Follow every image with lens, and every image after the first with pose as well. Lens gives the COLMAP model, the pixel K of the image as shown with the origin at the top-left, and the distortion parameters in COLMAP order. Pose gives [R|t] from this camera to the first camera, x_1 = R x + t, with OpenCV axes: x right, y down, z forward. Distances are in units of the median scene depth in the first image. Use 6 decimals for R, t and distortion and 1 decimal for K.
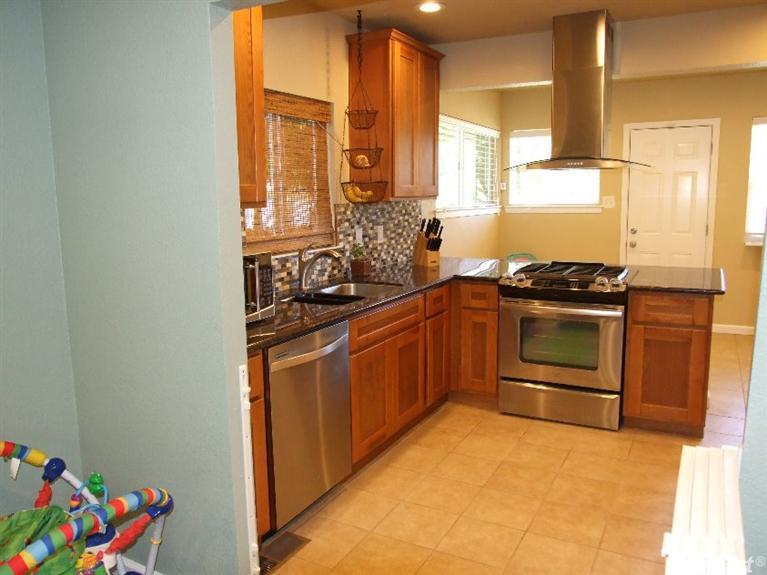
lens RADIAL K [[610.2, 0, 377.9], [0, 610.2, 281.7], [0, 0, 1]] dist [-0.037323, -0.001159]
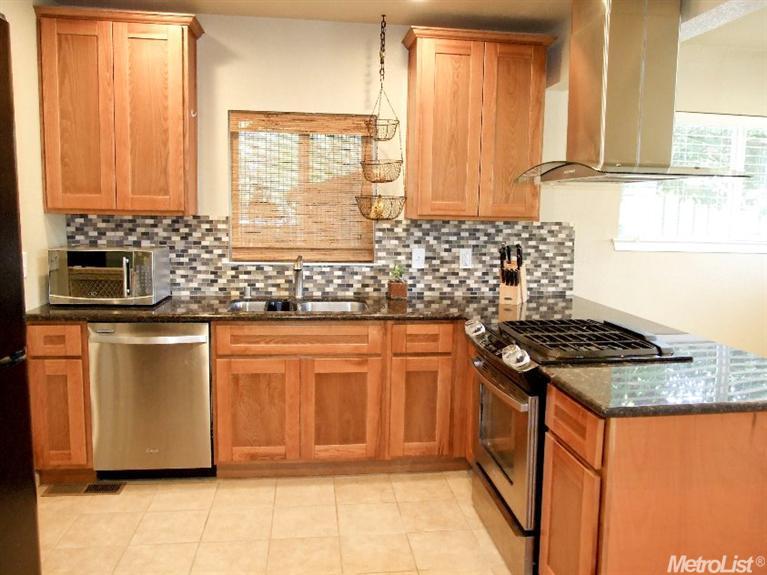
lens RADIAL K [[610.2, 0, 377.6], [0, 610.2, 283.9], [0, 0, 1]] dist [-0.037323, -0.001159]
pose [[0.583770, 0.121212, -0.802820, 0.688461], [-0.146037, 0.988343, 0.043032, -0.066586], [0.798678, 0.092121, 0.594666, 0.423020]]
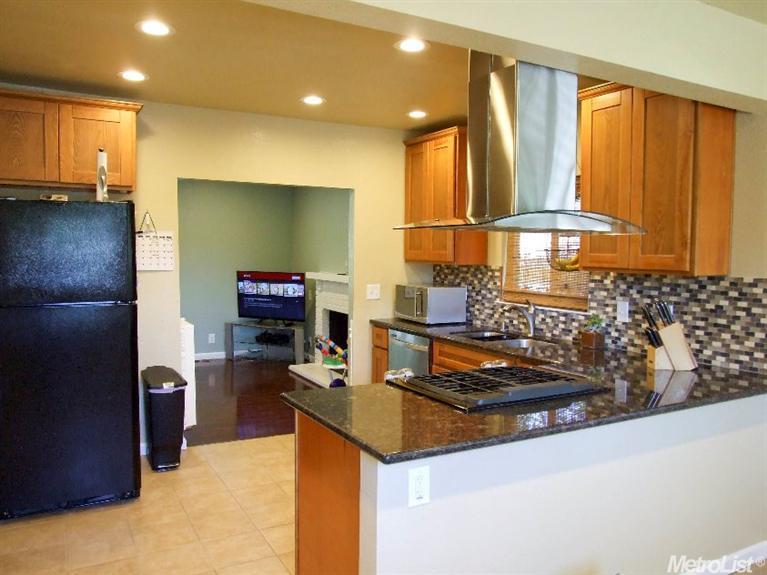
lens RADIAL K [[610.2, 0, 382.0], [0, 610.2, 289.5], [0, 0, 1]] dist [-0.037323, -0.001159]
pose [[-0.538576, 0.056390, -0.840688, 0.929558], [-0.133212, 0.979510, 0.151042, -0.196135], [0.831980, 0.193338, -0.520029, 1.193376]]
